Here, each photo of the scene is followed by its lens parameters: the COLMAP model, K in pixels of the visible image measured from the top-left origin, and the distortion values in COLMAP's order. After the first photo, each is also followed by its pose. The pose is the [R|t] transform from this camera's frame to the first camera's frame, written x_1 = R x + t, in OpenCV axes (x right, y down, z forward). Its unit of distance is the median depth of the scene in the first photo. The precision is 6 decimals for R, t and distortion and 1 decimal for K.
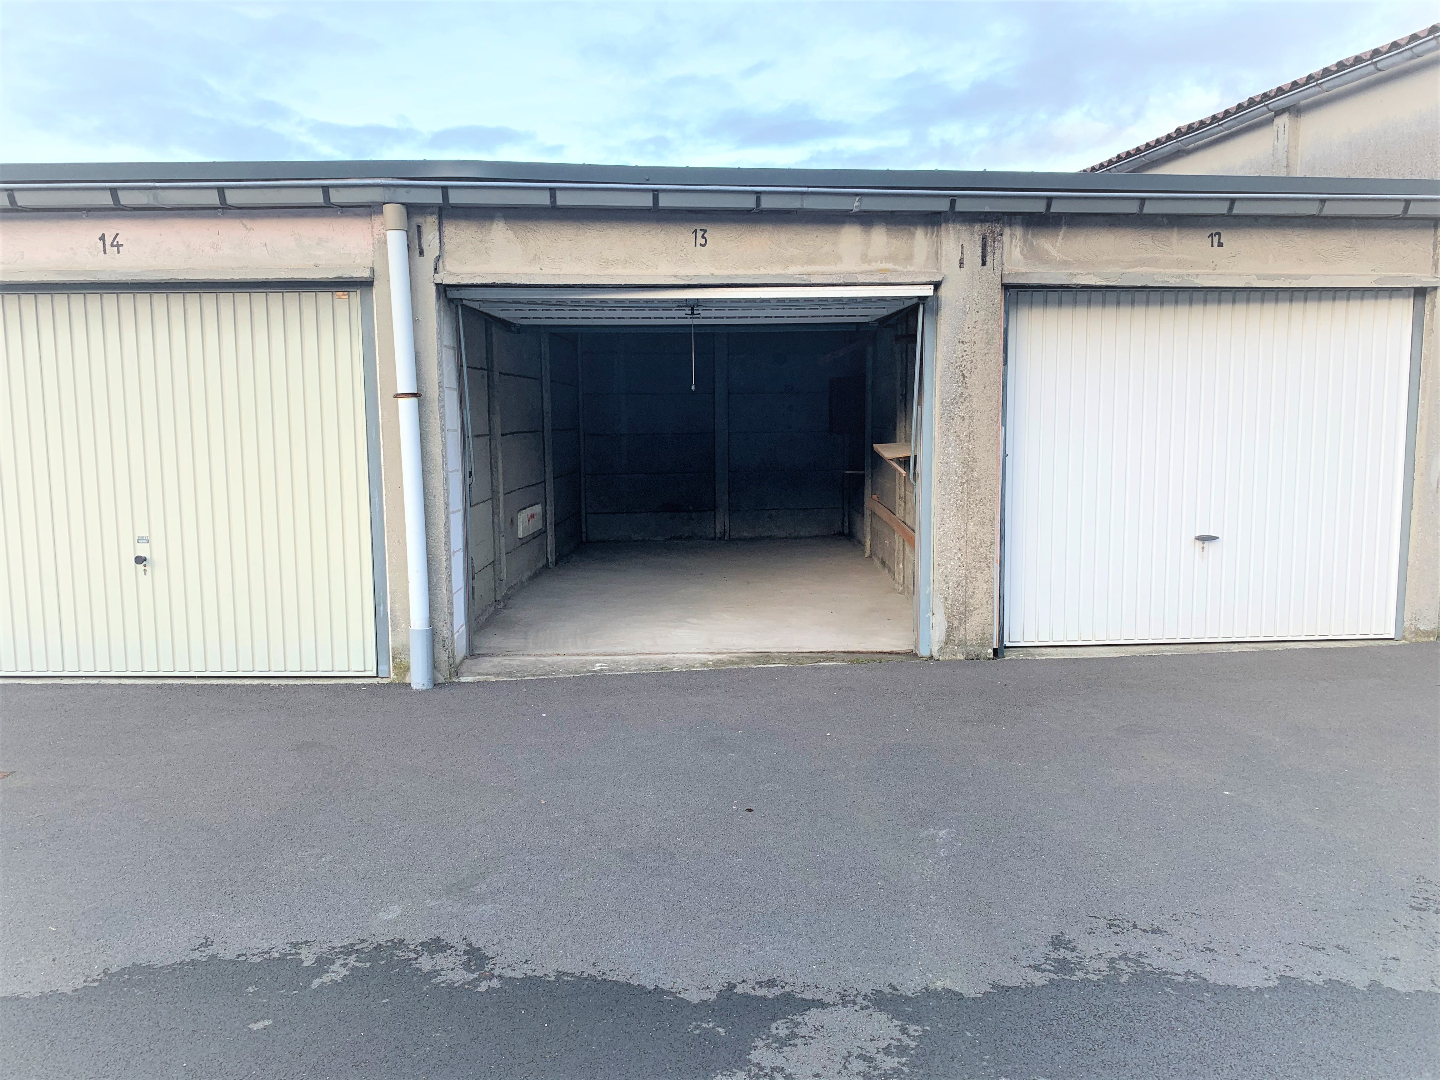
lens RADIAL K [[1098.6, 0, 720.0], [0, 1098.6, 540.0], [0, 0, 1]] dist [0.112459, -0.223130]
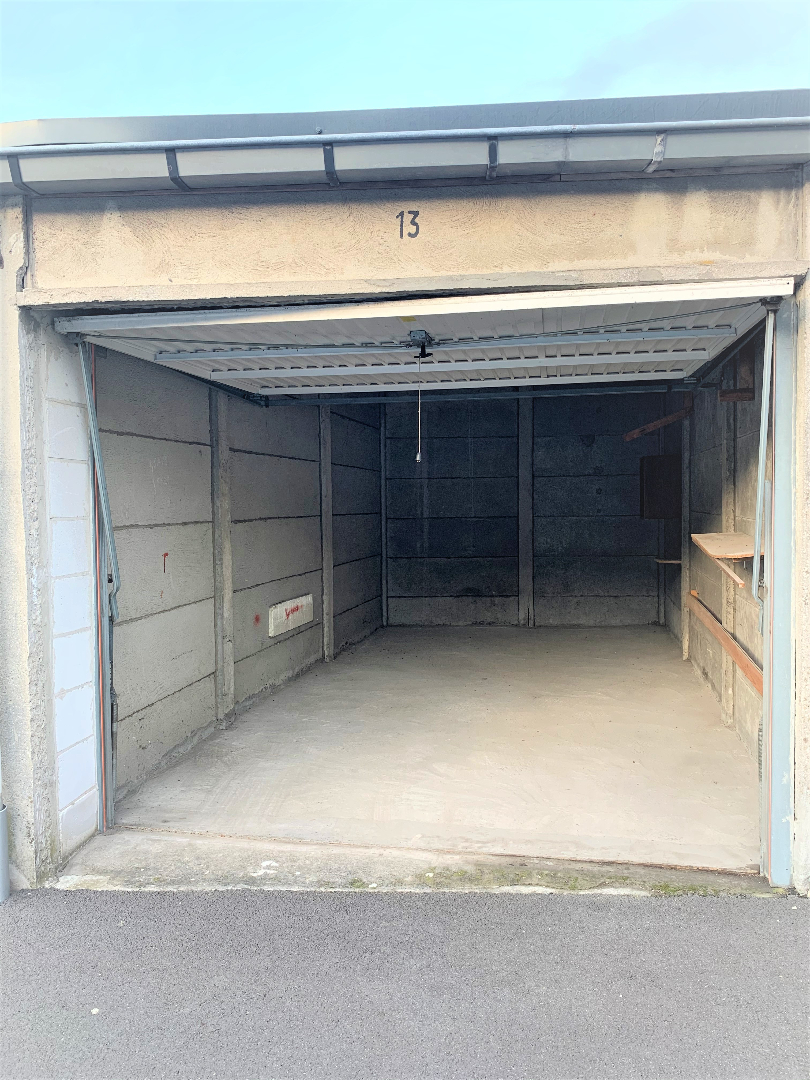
lens RADIAL K [[823.9, 0, 405.4], [0, 823.9, 532.7], [0, 0, 1]] dist [0.112459, -0.223130]
pose [[0.981338, 0.004315, -0.192241, 0.070911], [-0.018604, 0.997188, -0.072589, -0.053540], [0.191387, 0.074811, 0.978659, 0.503863]]
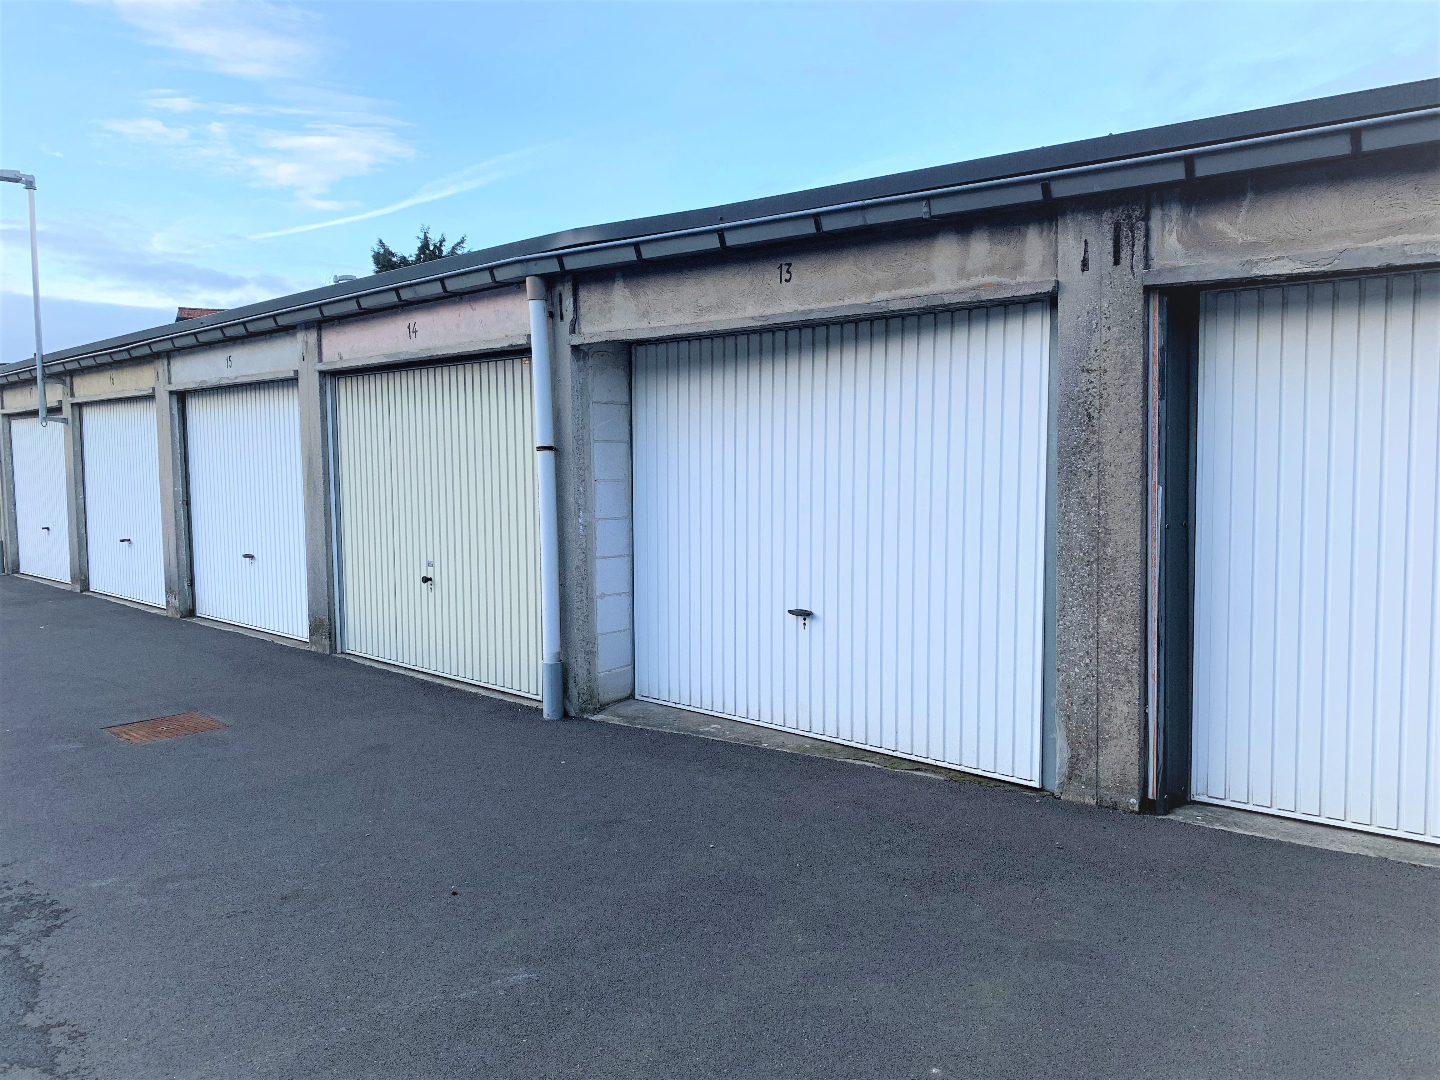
lens RADIAL K [[1088.6, 0, 722.7], [0, 1088.6, 534.9], [0, 0, 1]] dist [0.084642, -0.158759]
pose [[0.732181, 0.049242, -0.679328, 0.532311], [-0.076271, 0.997038, -0.009933, -0.043561], [0.676826, 0.059086, 0.733768, 0.302392]]
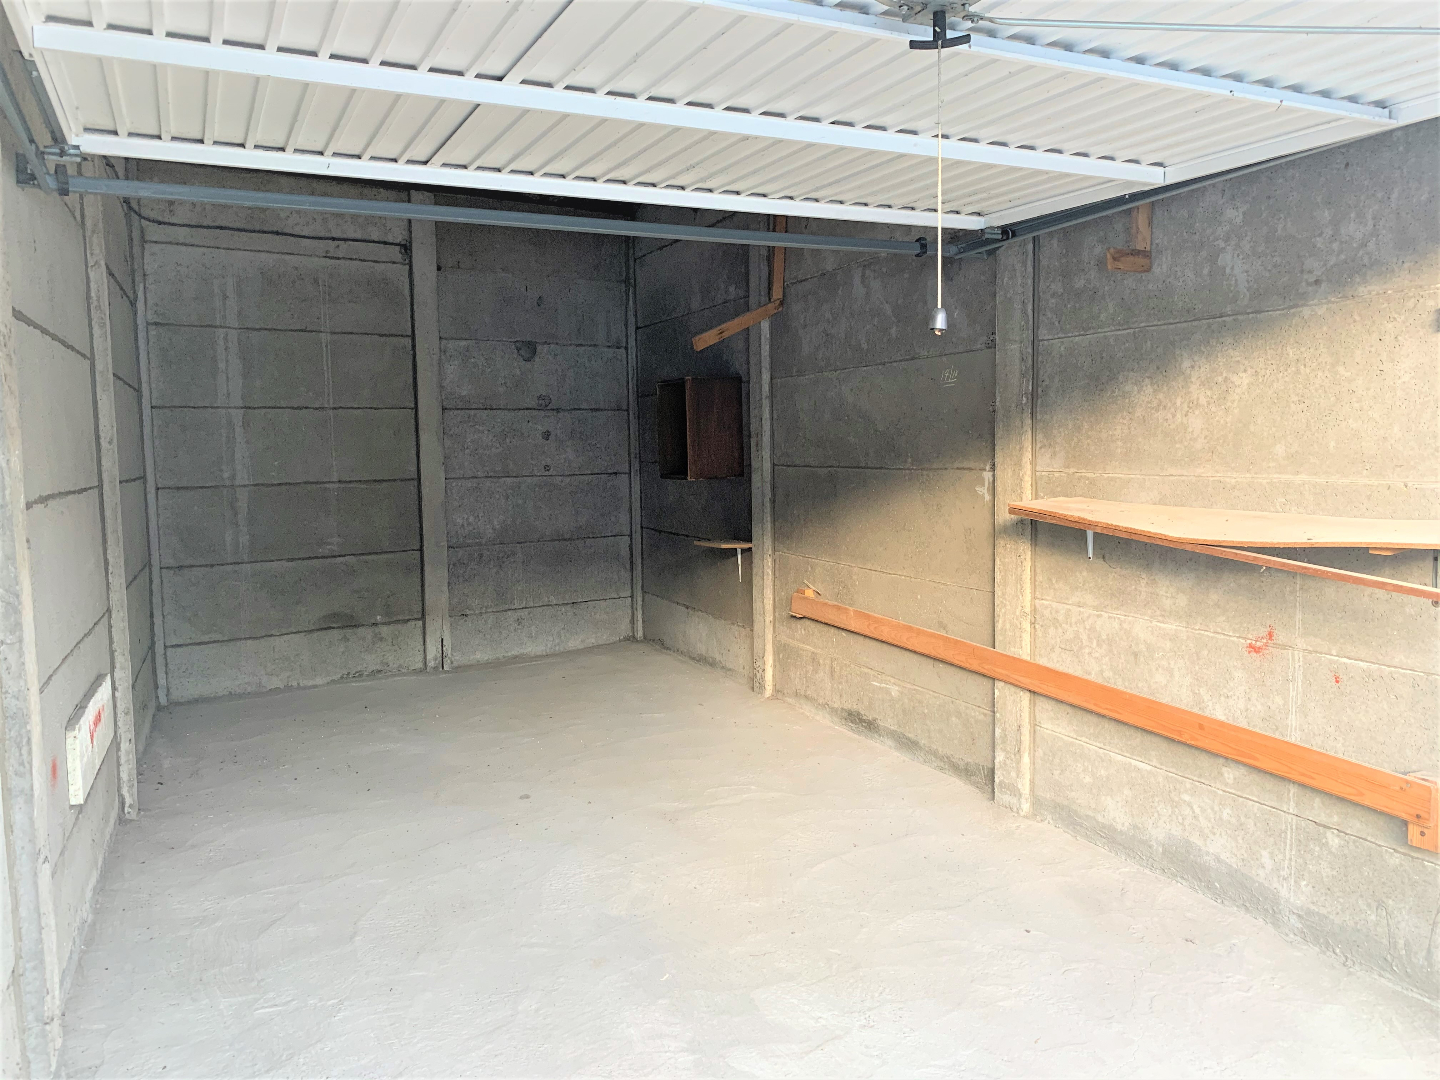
lens RADIAL K [[1088.6, 0, 722.7], [0, 1088.6, 534.9], [0, 0, 1]] dist [0.084642, -0.158759]
pose [[0.902668, -0.043096, 0.428175, -0.196508], [0.059388, 0.997928, -0.024757, -0.089224], [-0.426220, 0.047776, 0.903357, 0.835018]]
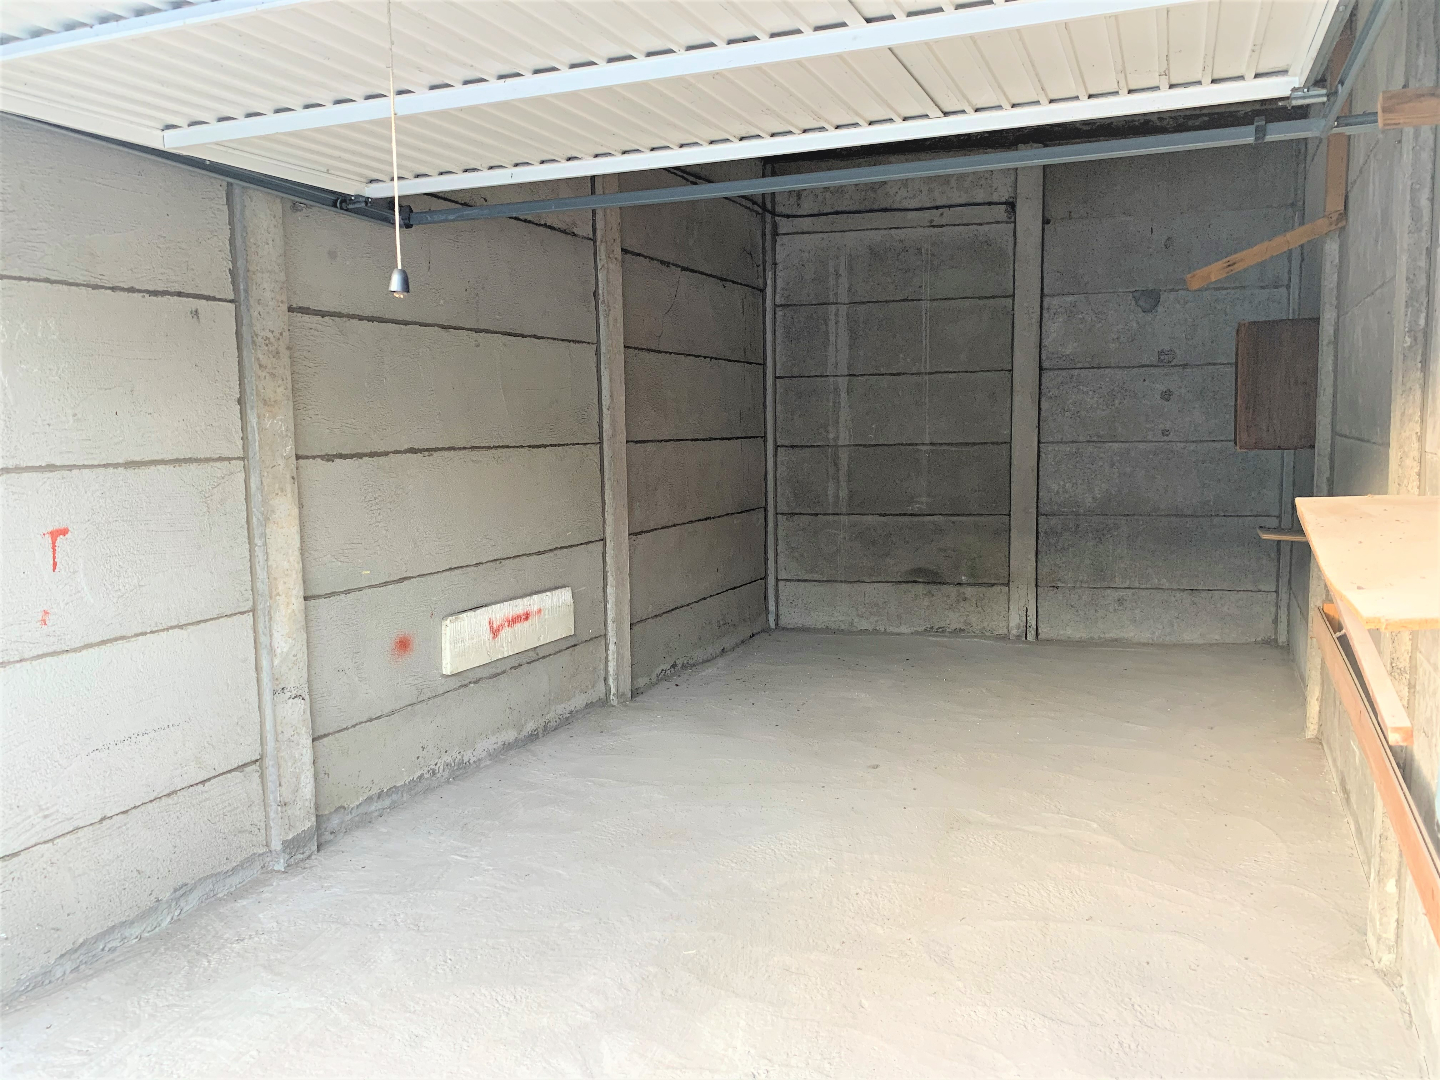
lens RADIAL K [[1088.6, 0, 722.7], [0, 1088.6, 534.9], [0, 0, 1]] dist [0.084642, -0.158759]
pose [[0.920094, 0.035625, -0.390074, 0.144213], [-0.037639, 0.999288, 0.002484, -0.091562], [0.389885, 0.012396, 0.920780, 0.852616]]
